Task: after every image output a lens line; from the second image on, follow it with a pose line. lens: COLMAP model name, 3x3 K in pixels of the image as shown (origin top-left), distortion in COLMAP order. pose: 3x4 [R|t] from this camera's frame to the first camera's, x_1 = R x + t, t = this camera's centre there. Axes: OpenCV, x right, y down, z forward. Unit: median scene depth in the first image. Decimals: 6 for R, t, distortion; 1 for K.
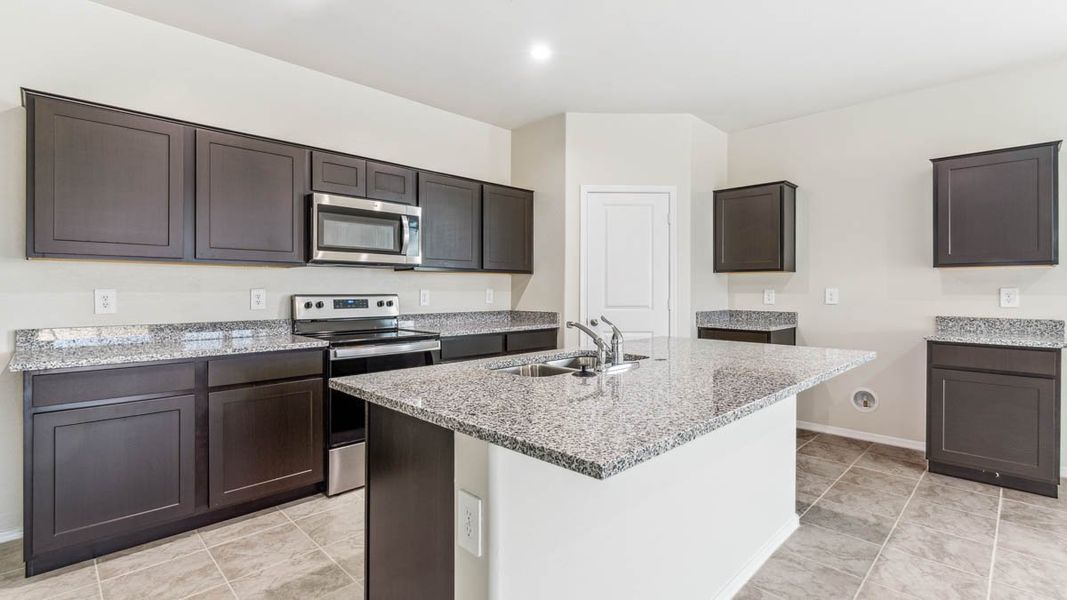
lens RADIAL K [[495.0, 0, 537.0], [0, 495.0, 290.2], [0, 0, 1]] dist [0.002706, -0.000388]
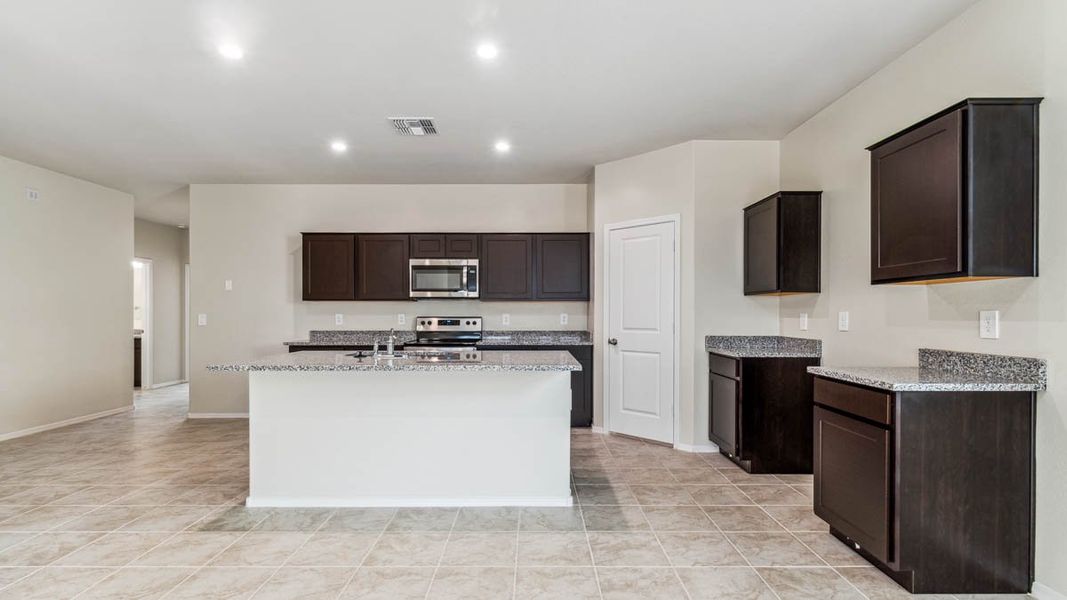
lens RADIAL K [[495.0, 0, 533.3], [0, 495.0, 316.8], [0, 0, 1]] dist [0.002706, -0.000388]
pose [[0.698281, 0.002874, -0.715818, 1.002942], [-0.001734, 0.999996, 0.002323, 0.004351], [0.715822, -0.000381, 0.698283, 0.065042]]
